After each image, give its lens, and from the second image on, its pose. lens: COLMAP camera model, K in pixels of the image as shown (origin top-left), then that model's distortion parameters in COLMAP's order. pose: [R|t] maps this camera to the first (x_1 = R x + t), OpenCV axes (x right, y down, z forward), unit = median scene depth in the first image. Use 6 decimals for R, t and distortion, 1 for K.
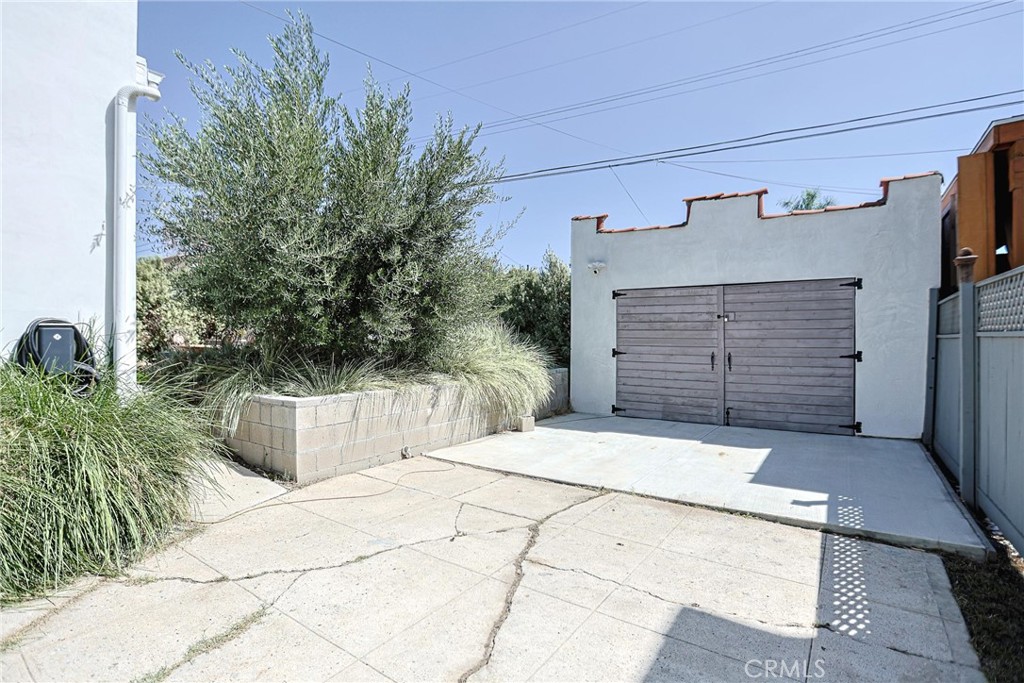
lens RADIAL K [[508.5, 0, 515.5], [0, 508.5, 338.8], [0, 0, 1]] dist [-0.049427, 0.022648]
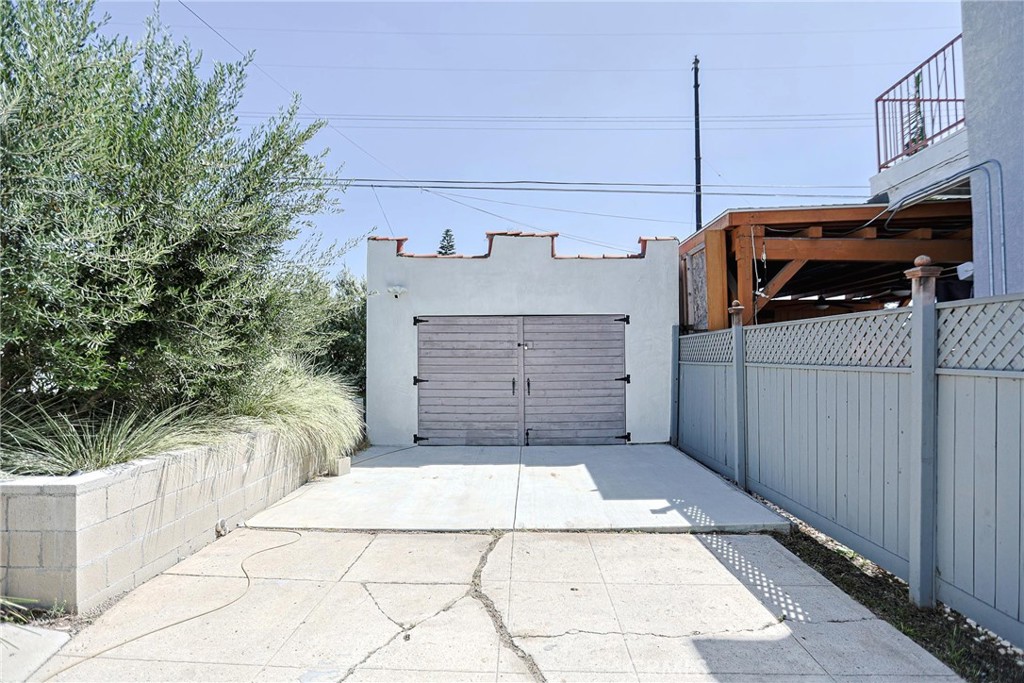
lens RADIAL K [[495.6, 0, 514.4], [0, 495.6, 345.9], [0, 0, 1]] dist [-0.050845, 0.021037]
pose [[0.839121, 0.005872, 0.543914, -0.230805], [0.007460, 0.999723, -0.022301, -0.023328], [-0.543894, 0.022771, 0.838845, 0.147995]]
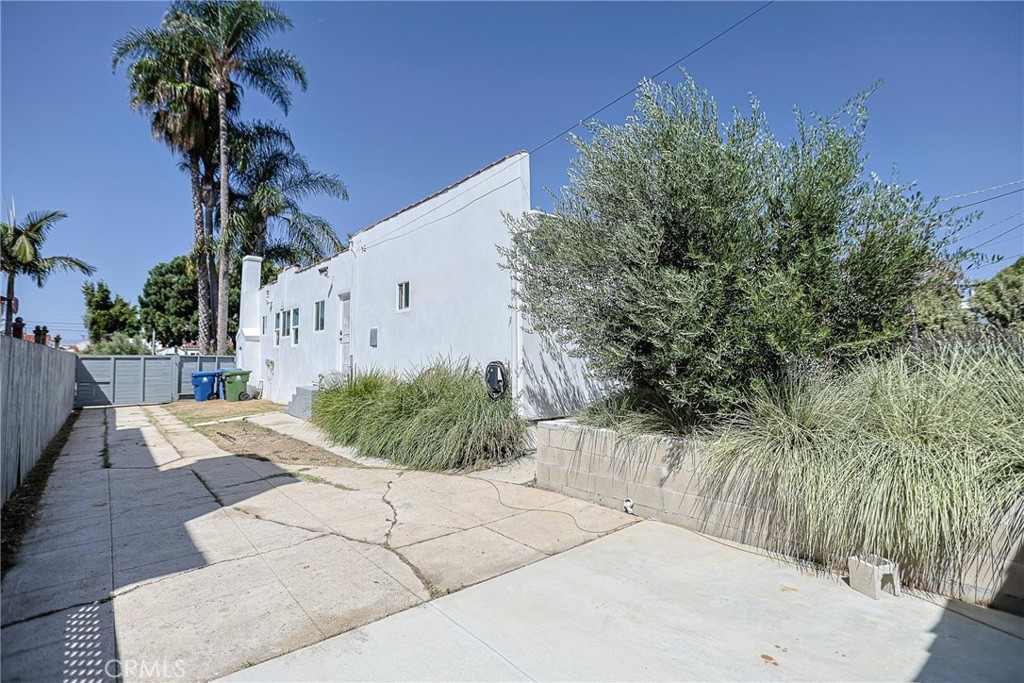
lens RADIAL K [[507.4, 0, 512.0], [0, 507.4, 341.5], [0, 0, 1]] dist [-0.050070, 0.011187]
pose [[-0.286111, -0.032864, -0.957633, 0.653041], [-0.004352, 0.999446, -0.032999, -0.031500], [0.958187, -0.005274, -0.286096, 0.997395]]
